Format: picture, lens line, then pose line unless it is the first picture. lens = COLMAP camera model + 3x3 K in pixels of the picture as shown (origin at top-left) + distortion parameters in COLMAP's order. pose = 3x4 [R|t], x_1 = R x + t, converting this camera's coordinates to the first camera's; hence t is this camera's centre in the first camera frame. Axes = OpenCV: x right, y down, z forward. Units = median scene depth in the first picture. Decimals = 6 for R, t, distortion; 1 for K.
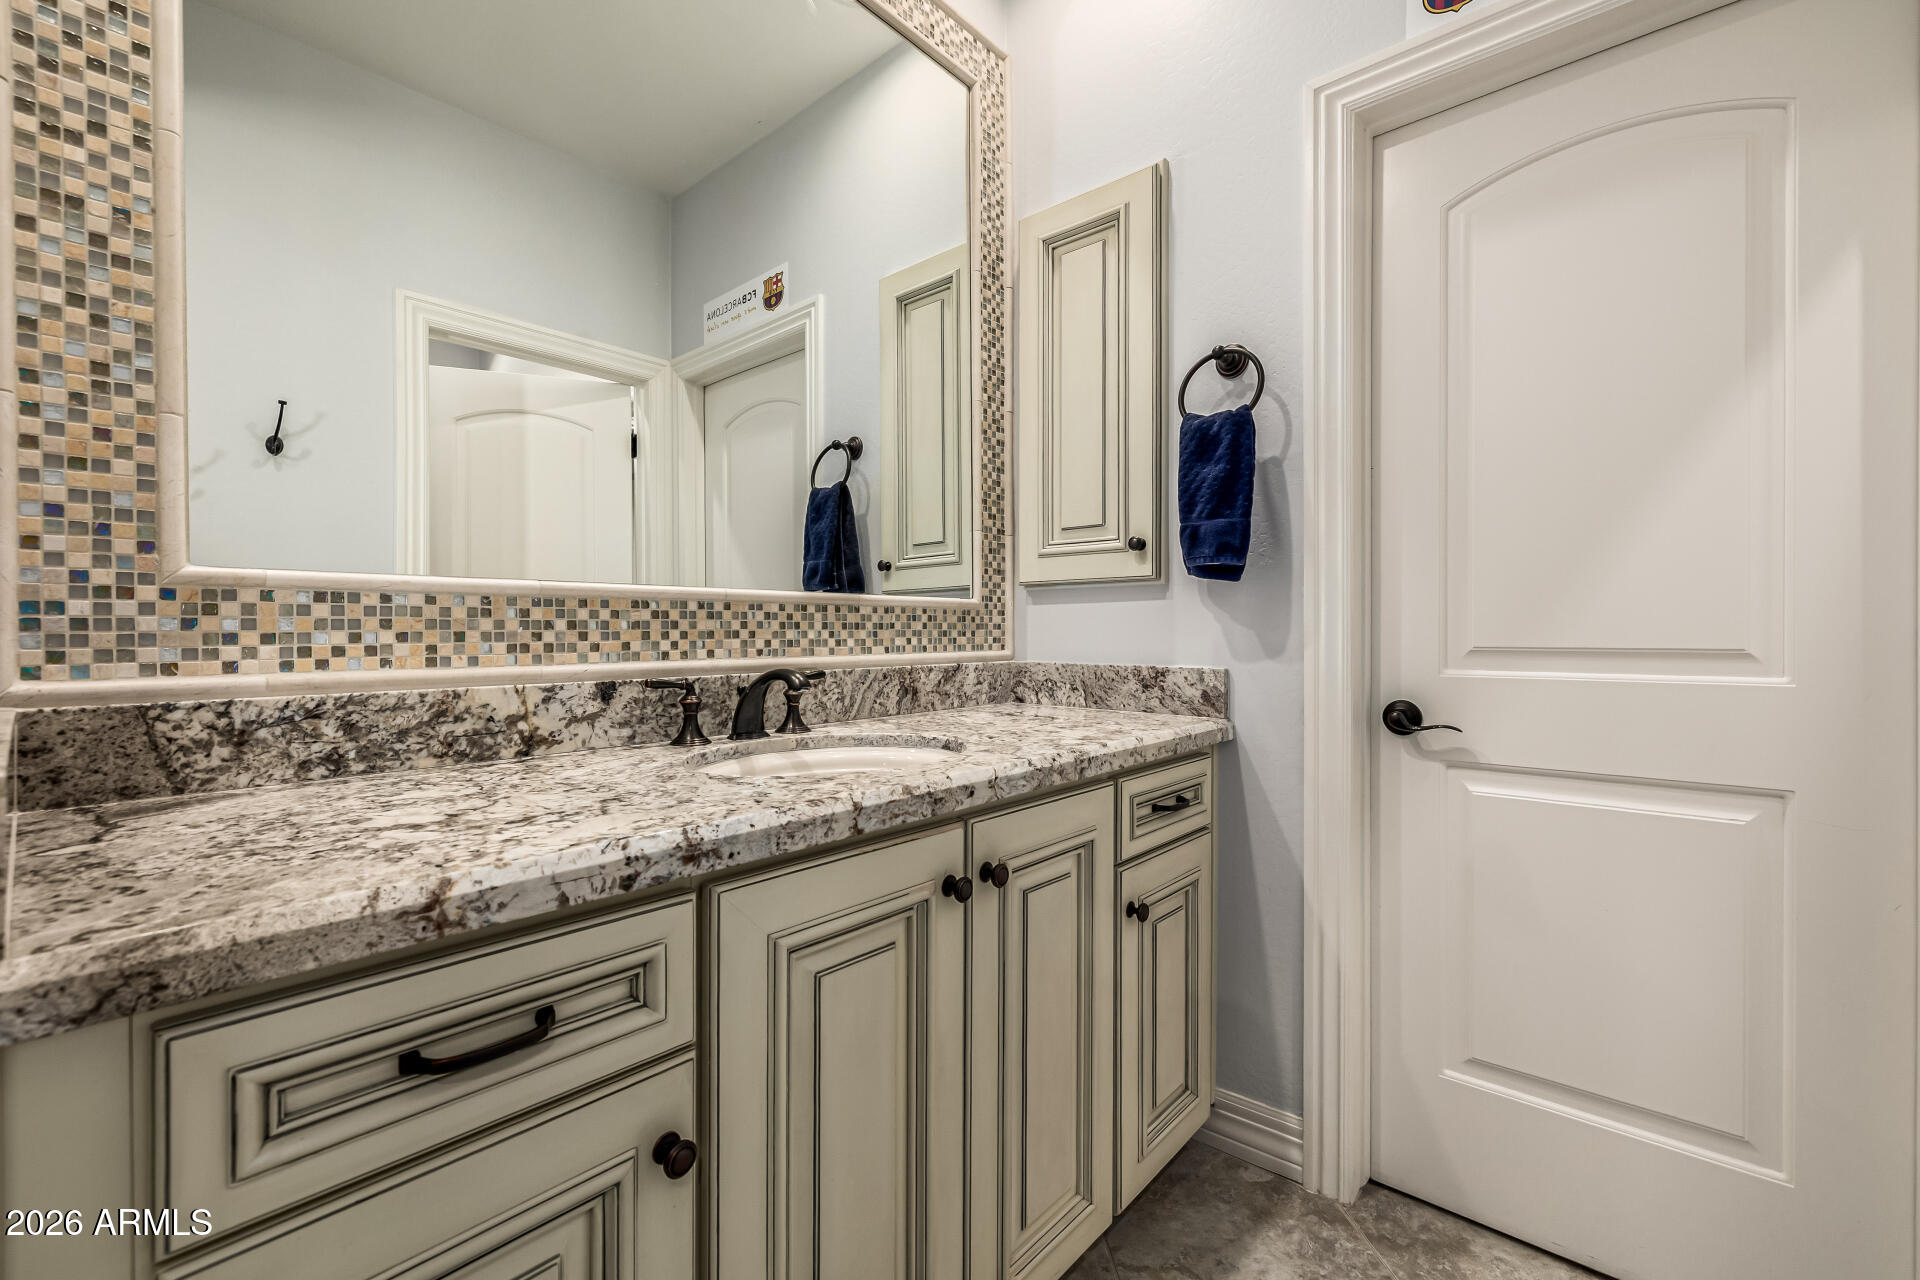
lens RADIAL K [[823.2, 0, 958.2], [0, 823.2, 638.5], [0, 0, 1]] dist [0.005762, 0.000621]
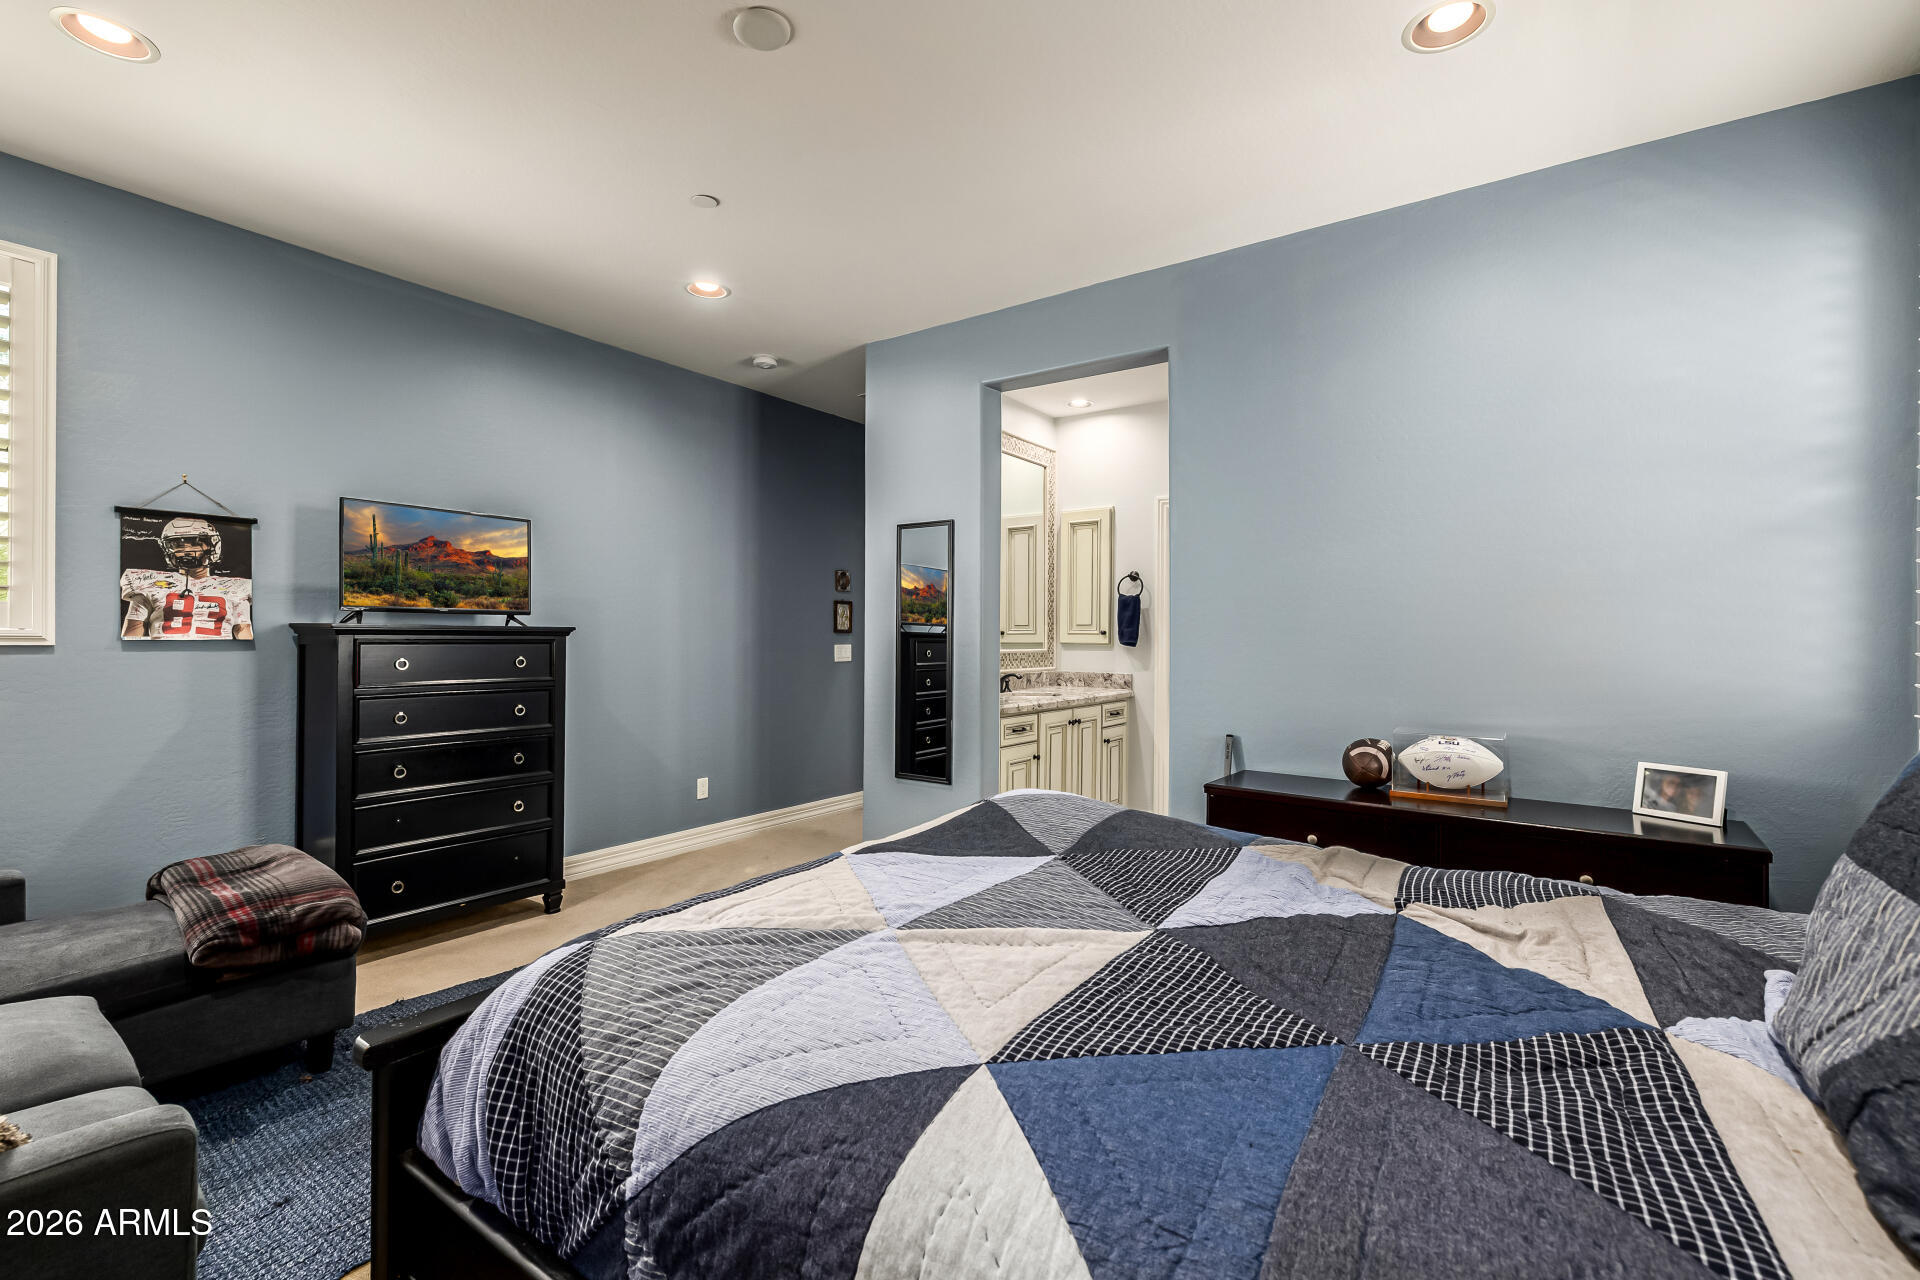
lens RADIAL K [[823.2, 0, 966.6], [0, 823.2, 633.1], [0, 0, 1]] dist [0.005762, 0.000621]
pose [[0.993723, 0.012574, 0.111162, -0.620464], [-0.011199, 0.999853, -0.012980, -0.068162], [-0.111309, 0.011654, 0.993718, -1.956582]]
